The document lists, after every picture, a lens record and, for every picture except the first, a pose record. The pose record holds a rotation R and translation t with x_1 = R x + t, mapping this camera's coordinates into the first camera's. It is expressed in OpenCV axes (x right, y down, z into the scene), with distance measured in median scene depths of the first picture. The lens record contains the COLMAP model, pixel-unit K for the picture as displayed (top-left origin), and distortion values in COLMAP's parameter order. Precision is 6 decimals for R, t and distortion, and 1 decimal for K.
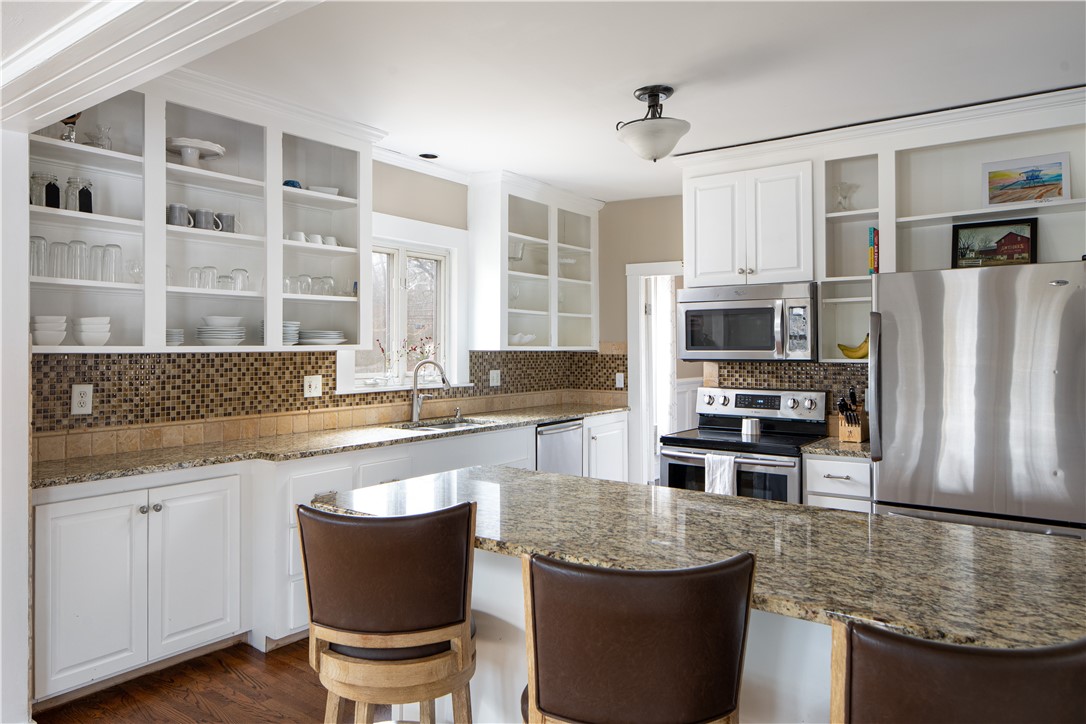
lens RADIAL K [[704.7, 0, 539.3], [0, 704.7, 342.3], [0, 0, 1]] dist [-0.001186, 0.000584]
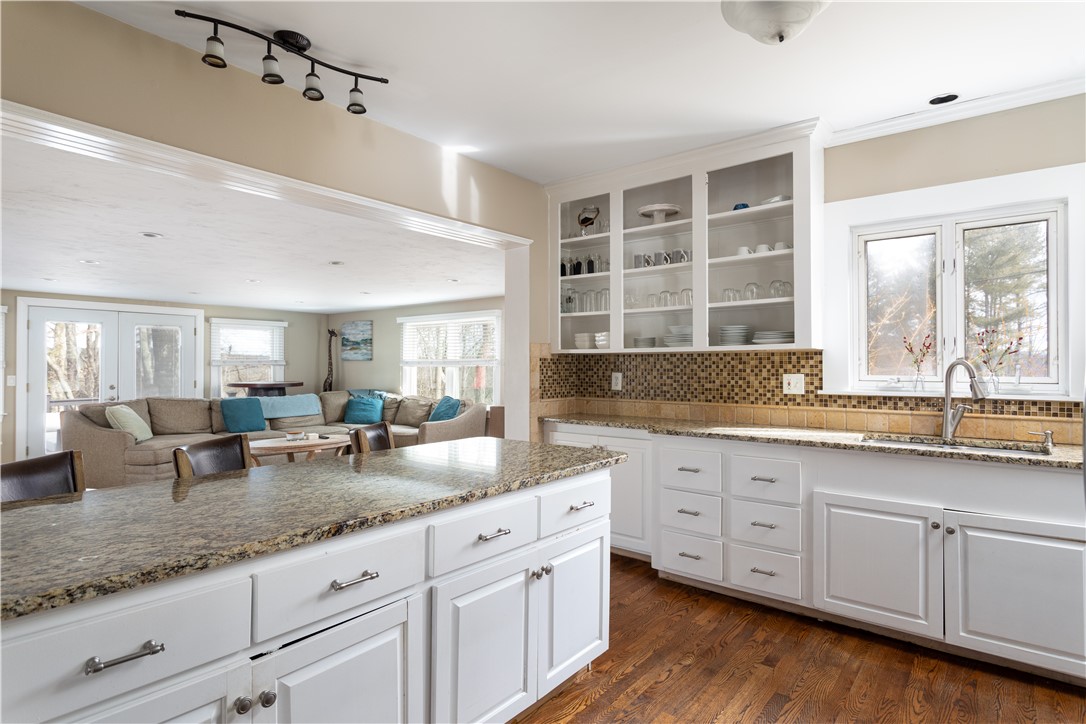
lens RADIAL K [[587.5, 0, 543.0], [0, 587.5, 362.0], [0, 0, 1]] dist [0.000063, 0.000074]
pose [[-0.035636, -0.006094, -0.999346, 0.604655], [0.008073, 0.999947, -0.006385, 0.033055], [0.999332, -0.008296, -0.035585, 0.685388]]
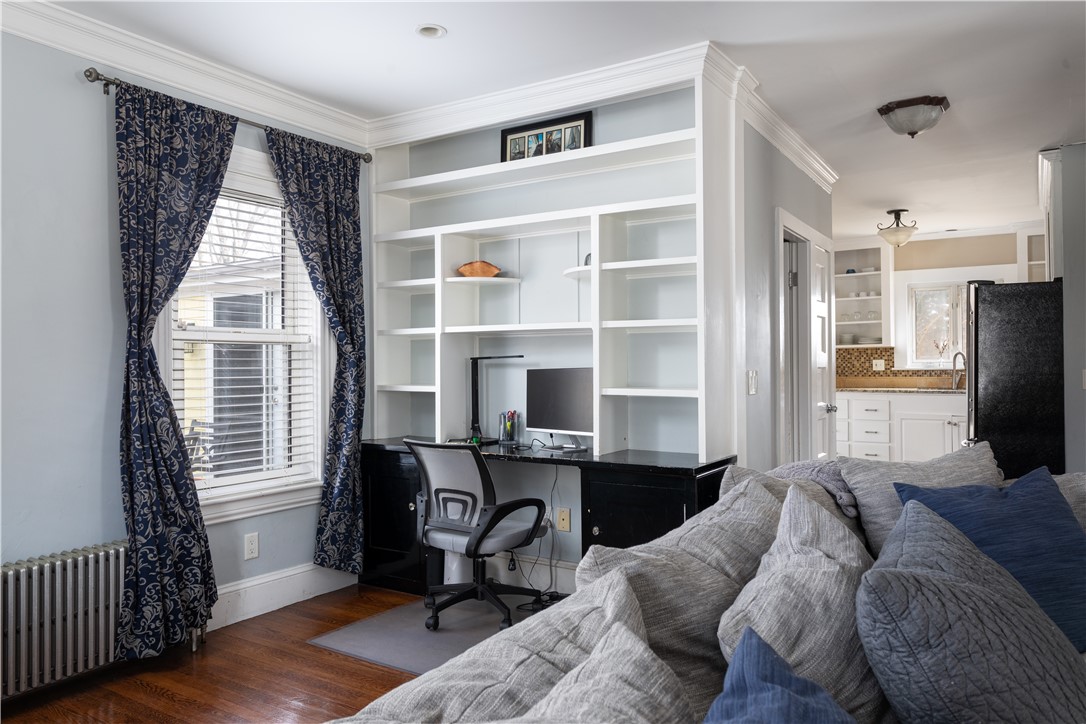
lens RADIAL K [[762.8, 0, 543.0], [0, 762.8, 362.0], [0, 0, 1]] dist [0.003544, 0.000678]
pose [[0.082730, -0.005079, -0.996559, 1.872215], [0.016268, 0.999861, -0.003745, 0.047902], [0.996439, -0.015902, 0.082801, -0.150632]]
